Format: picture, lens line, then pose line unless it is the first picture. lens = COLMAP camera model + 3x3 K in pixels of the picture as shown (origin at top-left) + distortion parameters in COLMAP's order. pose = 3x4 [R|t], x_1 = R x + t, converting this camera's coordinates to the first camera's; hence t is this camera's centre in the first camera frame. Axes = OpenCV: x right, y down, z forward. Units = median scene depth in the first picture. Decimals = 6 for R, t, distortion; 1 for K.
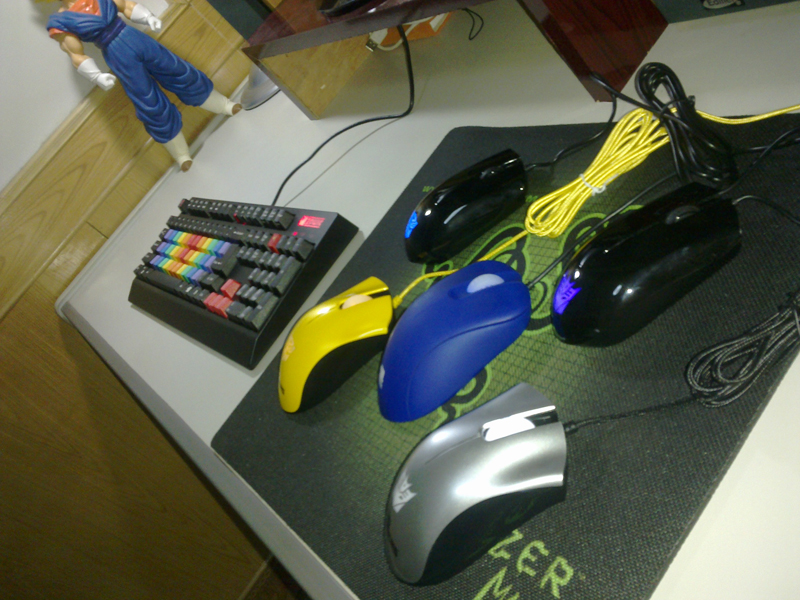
lens RADIAL K [[833.6, 0, 400.0], [0, 833.6, 300.0], [0, 0, 1]] dist [0.091638, -0.293714]
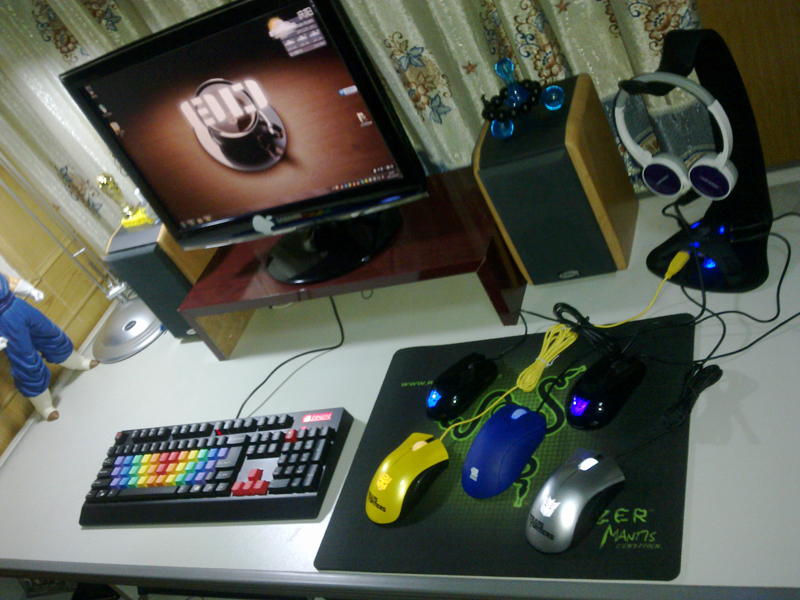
lens RADIAL K [[826.8, 0, 426.3], [0, 826.8, 287.3], [0, 0, 1]] dist [-0.006639, -0.024996]
pose [[0.881319, -0.018176, 0.472173, -0.618487], [0.167979, 0.946038, -0.277119, 0.123517], [-0.441657, 0.323546, 0.836814, -0.362962]]
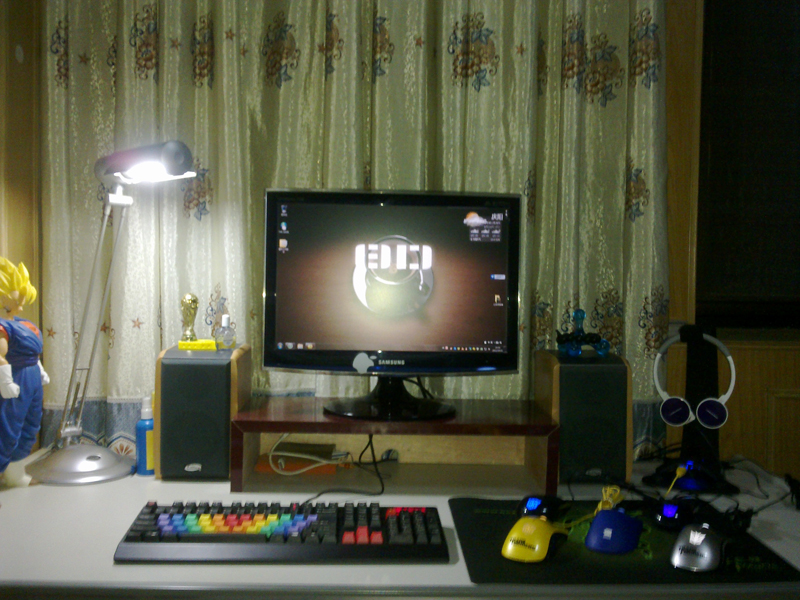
lens RADIAL K [[833.6, 0, 400.0], [0, 833.6, 300.0], [0, 0, 1]] dist [0.091638, -0.293714]
pose [[0.502158, 0.605779, 0.617146, -1.297601], [0.171849, 0.629513, -0.757748, 0.816747], [-0.847529, 0.486565, 0.212012, 0.454836]]
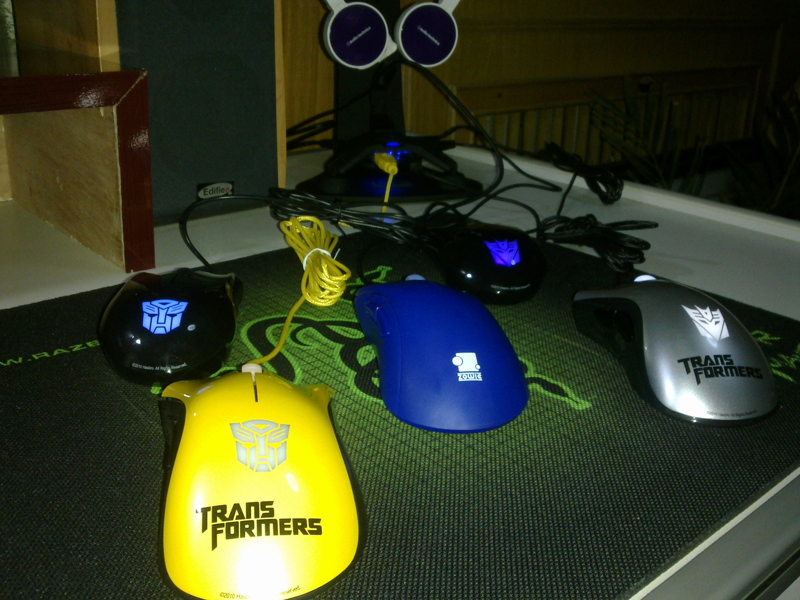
lens RADIAL K [[856.8, 0, 411.6], [0, 856.8, 270.2], [0, 0, 1]] dist [0.103967, -0.334874]
pose [[-0.008679, 0.343482, 0.939119, -0.457625], [0.627504, 0.733091, -0.262329, 0.123602], [-0.778565, 0.587024, -0.221899, 0.737938]]
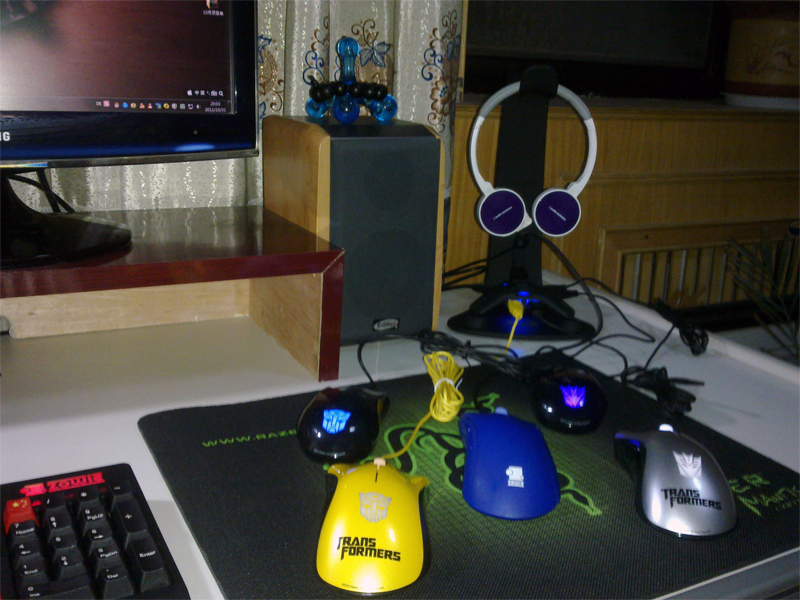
lens RADIAL K [[856.8, 0, 411.6], [0, 856.8, 270.2], [0, 0, 1]] dist [0.103967, -0.334874]
pose [[0.167479, 0.439404, 0.882539, -0.723430], [0.486079, 0.742010, -0.461680, 0.218082], [-0.857717, 0.506305, -0.089314, 0.695965]]
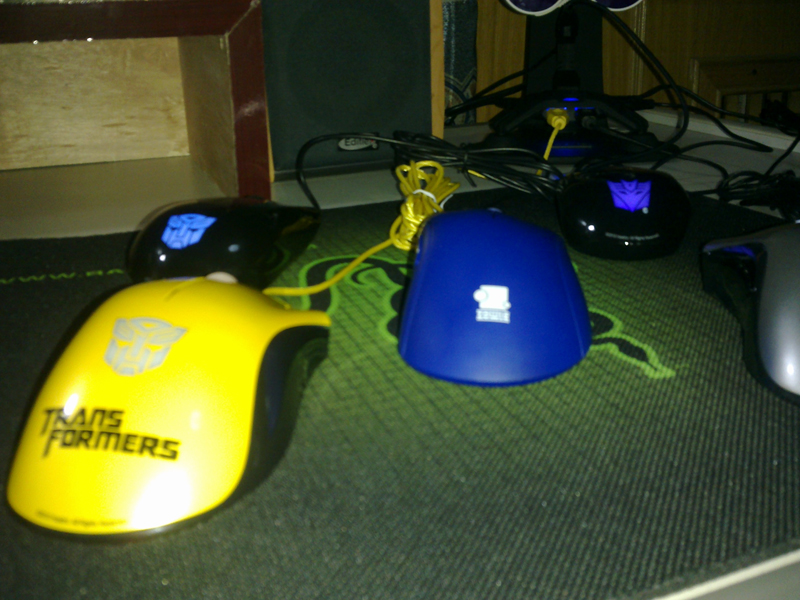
lens RADIAL K [[833.6, 0, 400.0], [0, 833.6, 300.0], [0, 0, 1]] dist [0.091638, -0.293714]
pose [[0.293555, 0.338603, 0.893965, -0.335835], [0.453338, 0.774010, -0.442033, 0.191661], [-0.841611, 0.535030, 0.073713, 0.652615]]
